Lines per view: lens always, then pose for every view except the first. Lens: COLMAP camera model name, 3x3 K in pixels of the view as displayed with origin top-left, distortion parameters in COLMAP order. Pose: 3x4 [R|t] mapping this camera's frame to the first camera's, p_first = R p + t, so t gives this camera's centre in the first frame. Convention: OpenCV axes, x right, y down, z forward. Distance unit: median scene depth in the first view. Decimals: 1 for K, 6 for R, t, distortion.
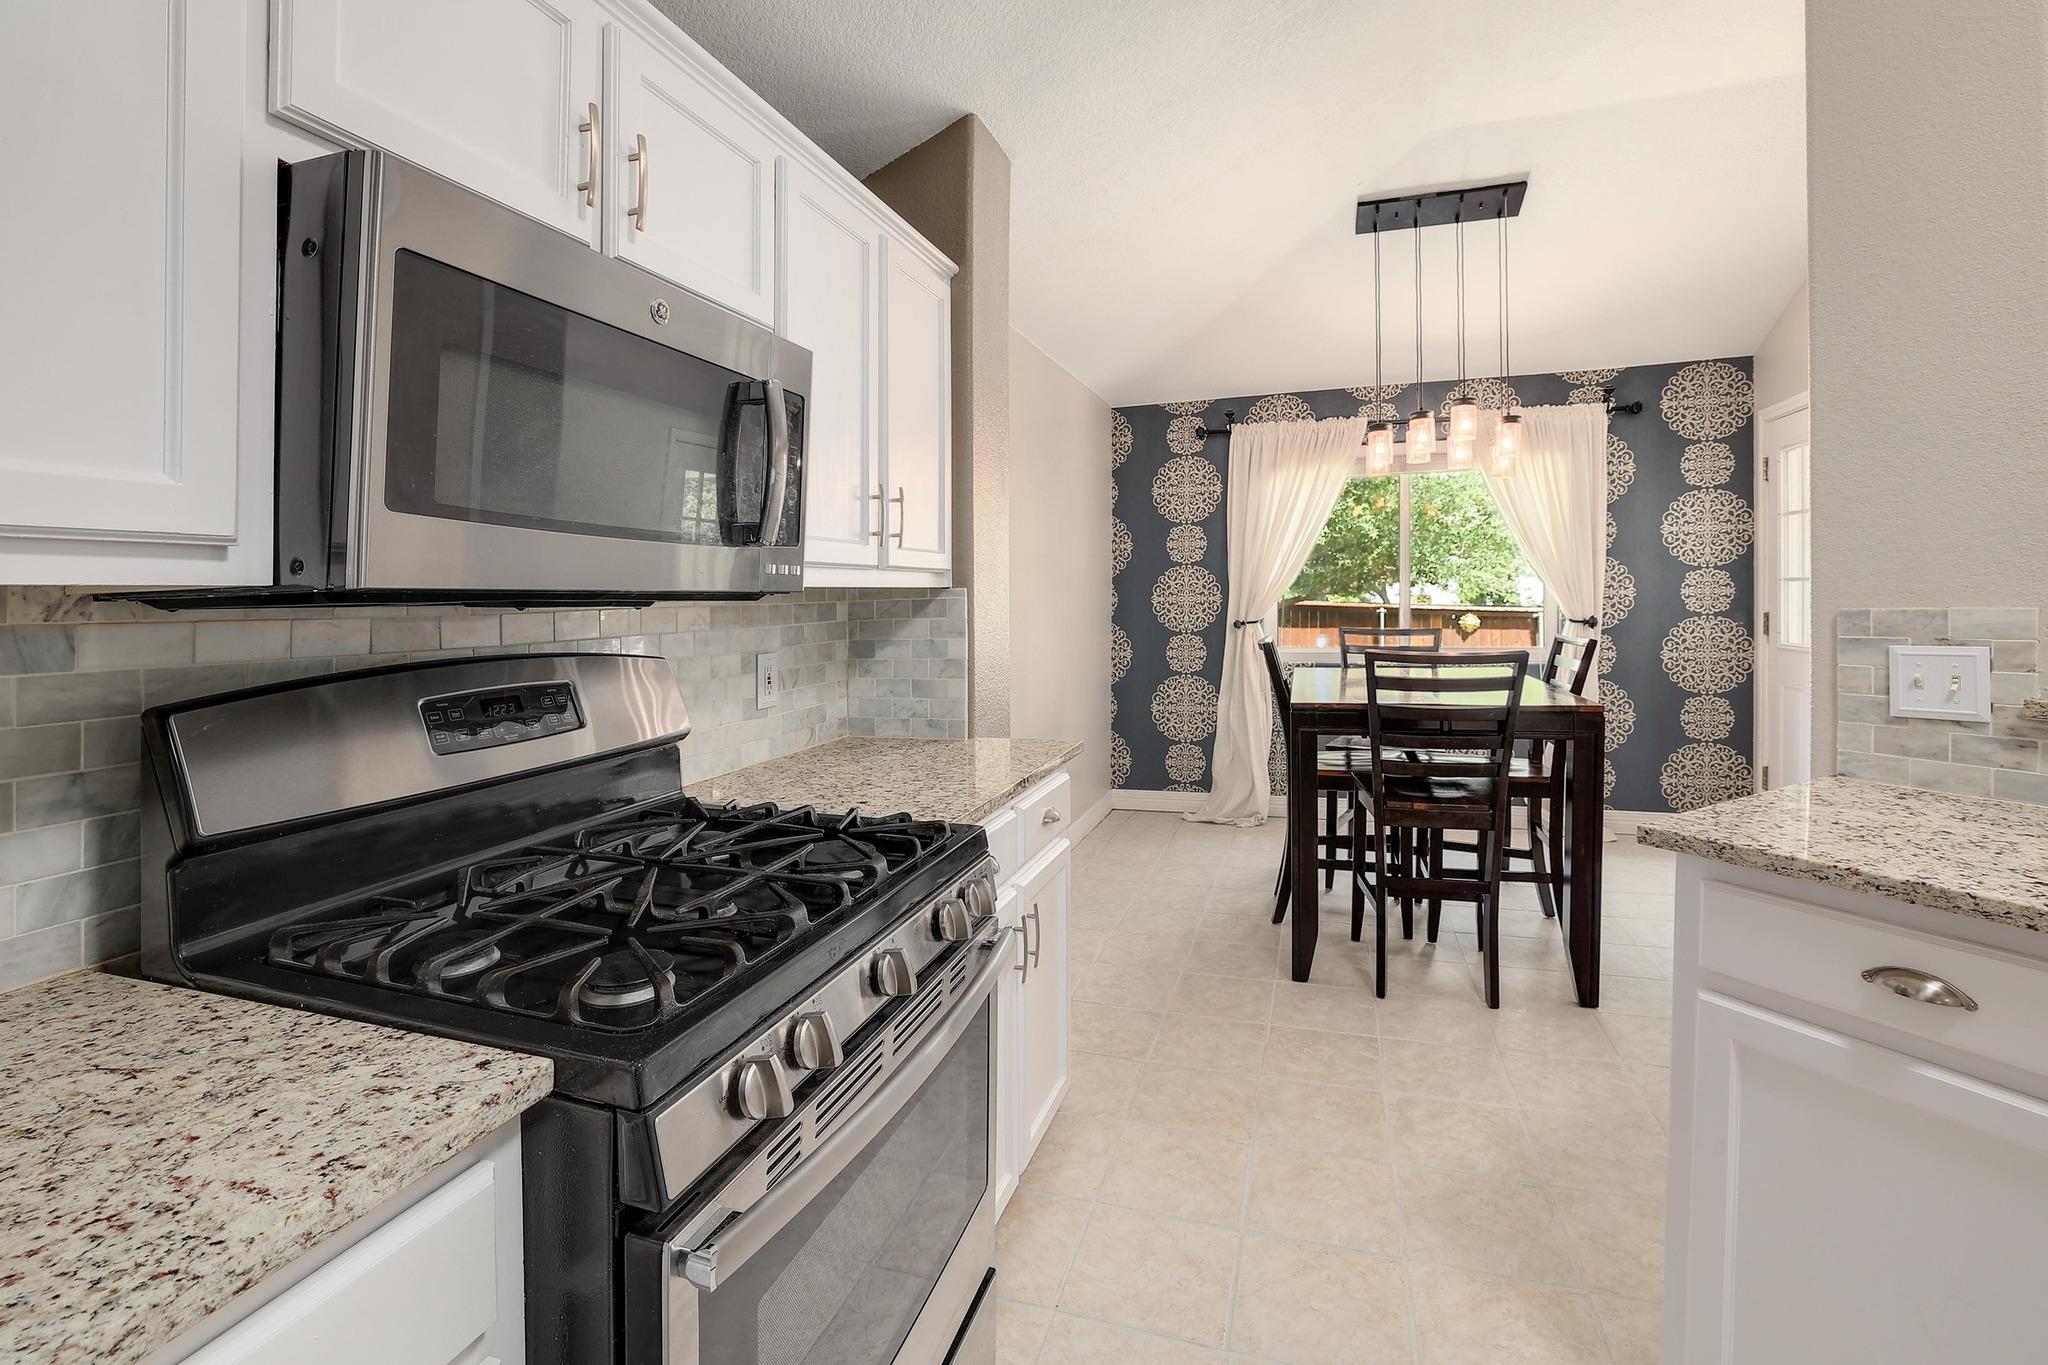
lens RADIAL K [[899.3, 0, 1016.5], [0, 899.3, 615.0], [0, 0, 1]] dist [-0.002560, -0.000274]
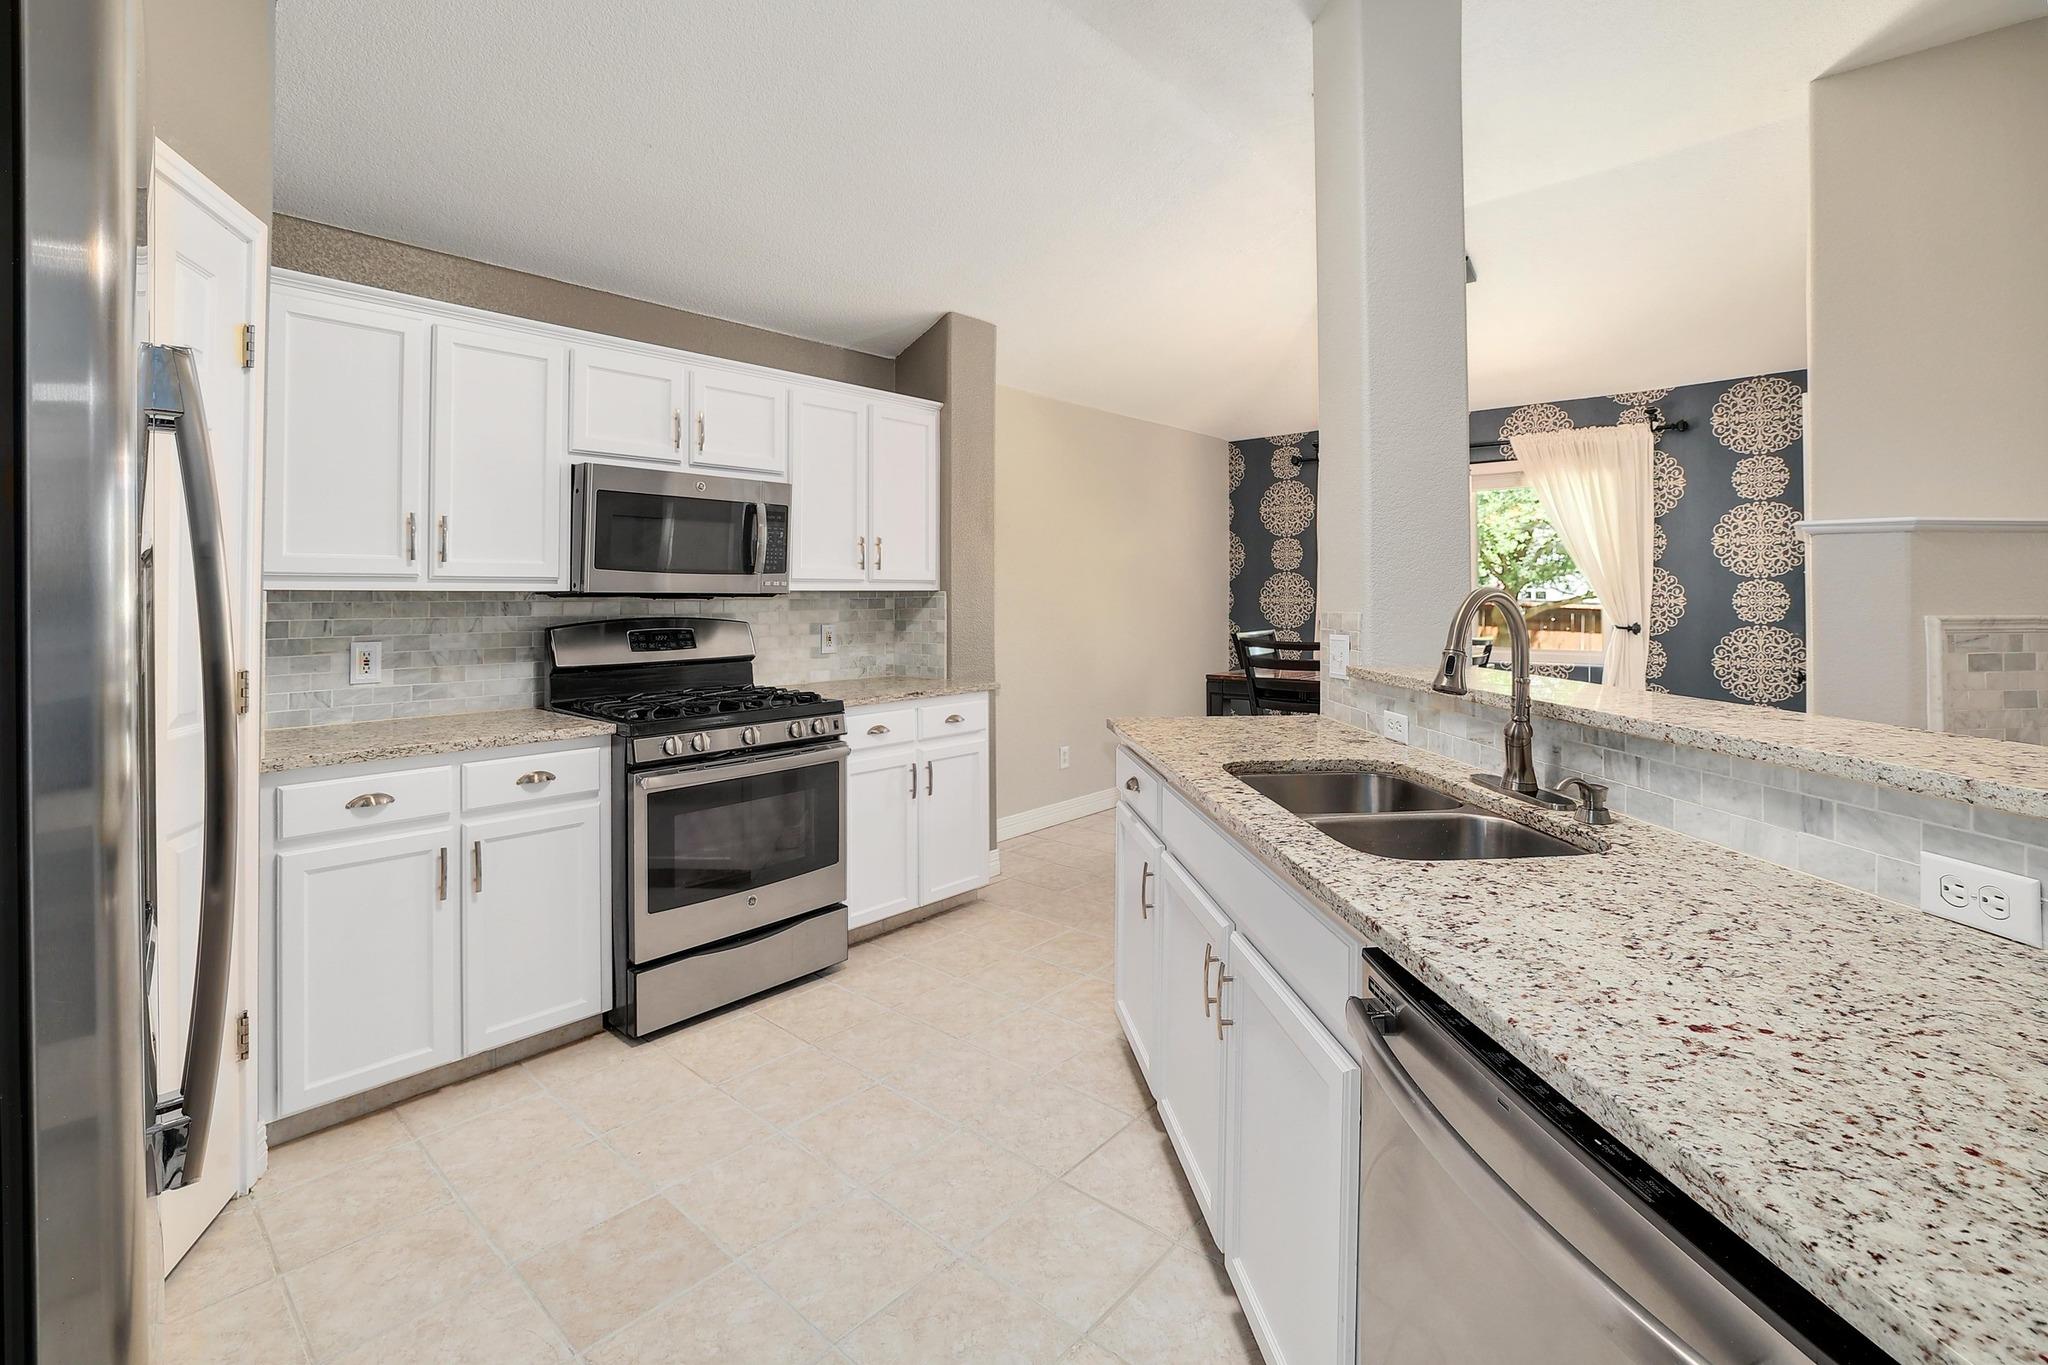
lens RADIAL K [[911.5, 0, 1020.8], [0, 911.5, 610.1], [0, 0, 1]] dist [0.000472, 0.000353]
pose [[0.914189, 0.022248, -0.404678, 0.424926], [-0.022325, 0.999741, 0.004530, -0.002834], [0.404674, 0.004893, 0.914448, -0.291143]]
